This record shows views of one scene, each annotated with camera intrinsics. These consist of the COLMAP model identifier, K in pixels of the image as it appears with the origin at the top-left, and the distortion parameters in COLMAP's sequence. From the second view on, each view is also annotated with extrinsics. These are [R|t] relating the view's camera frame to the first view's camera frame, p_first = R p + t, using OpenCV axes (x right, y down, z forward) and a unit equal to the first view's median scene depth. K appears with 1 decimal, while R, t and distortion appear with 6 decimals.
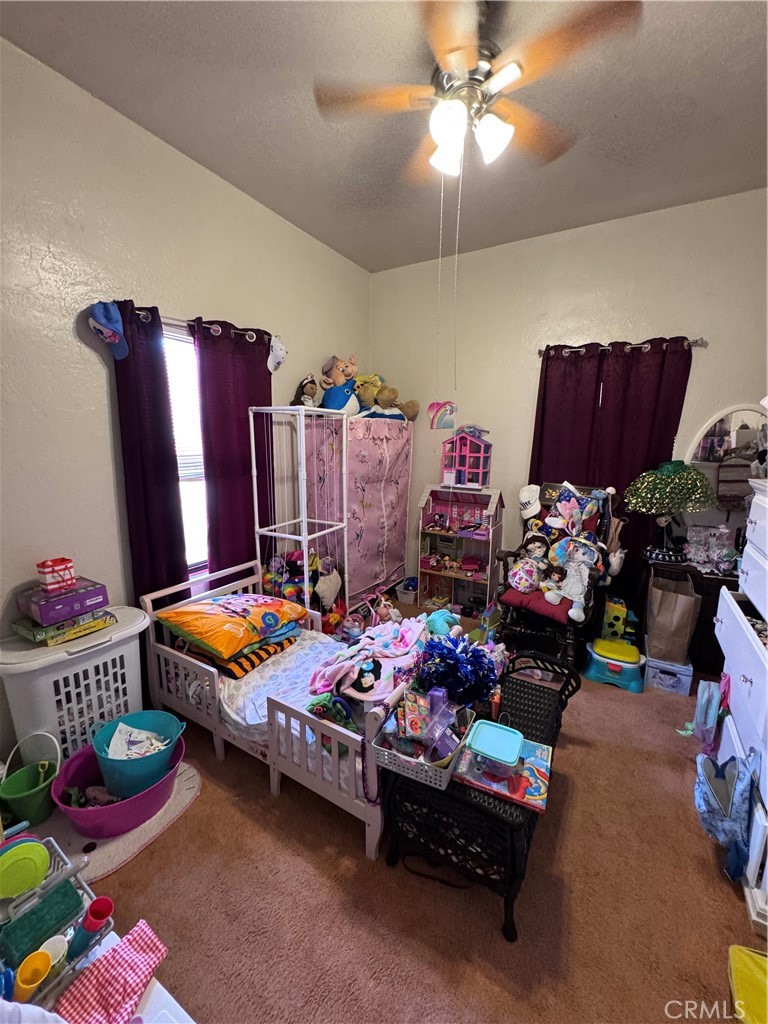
lens RADIAL K [[409.4, 0, 384.1], [0, 409.4, 512.0], [0, 0, 1]] dist [-0.006514, 0.000378]
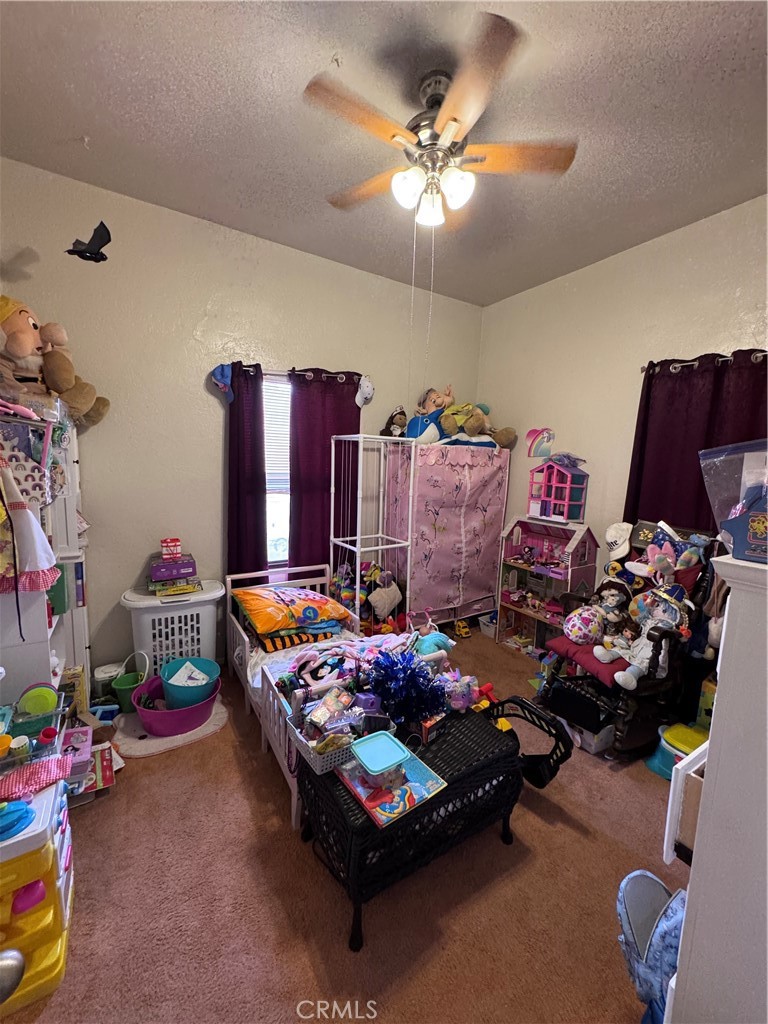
lens RADIAL K [[409.4, 0, 382.9], [0, 409.4, 511.1], [0, 0, 1]] dist [-0.006514, 0.000378]
pose [[0.885895, 0.074254, -0.457905, 0.362126], [-0.106236, 0.993347, -0.044451, 0.001187], [0.451558, 0.088025, 0.887889, 0.016402]]
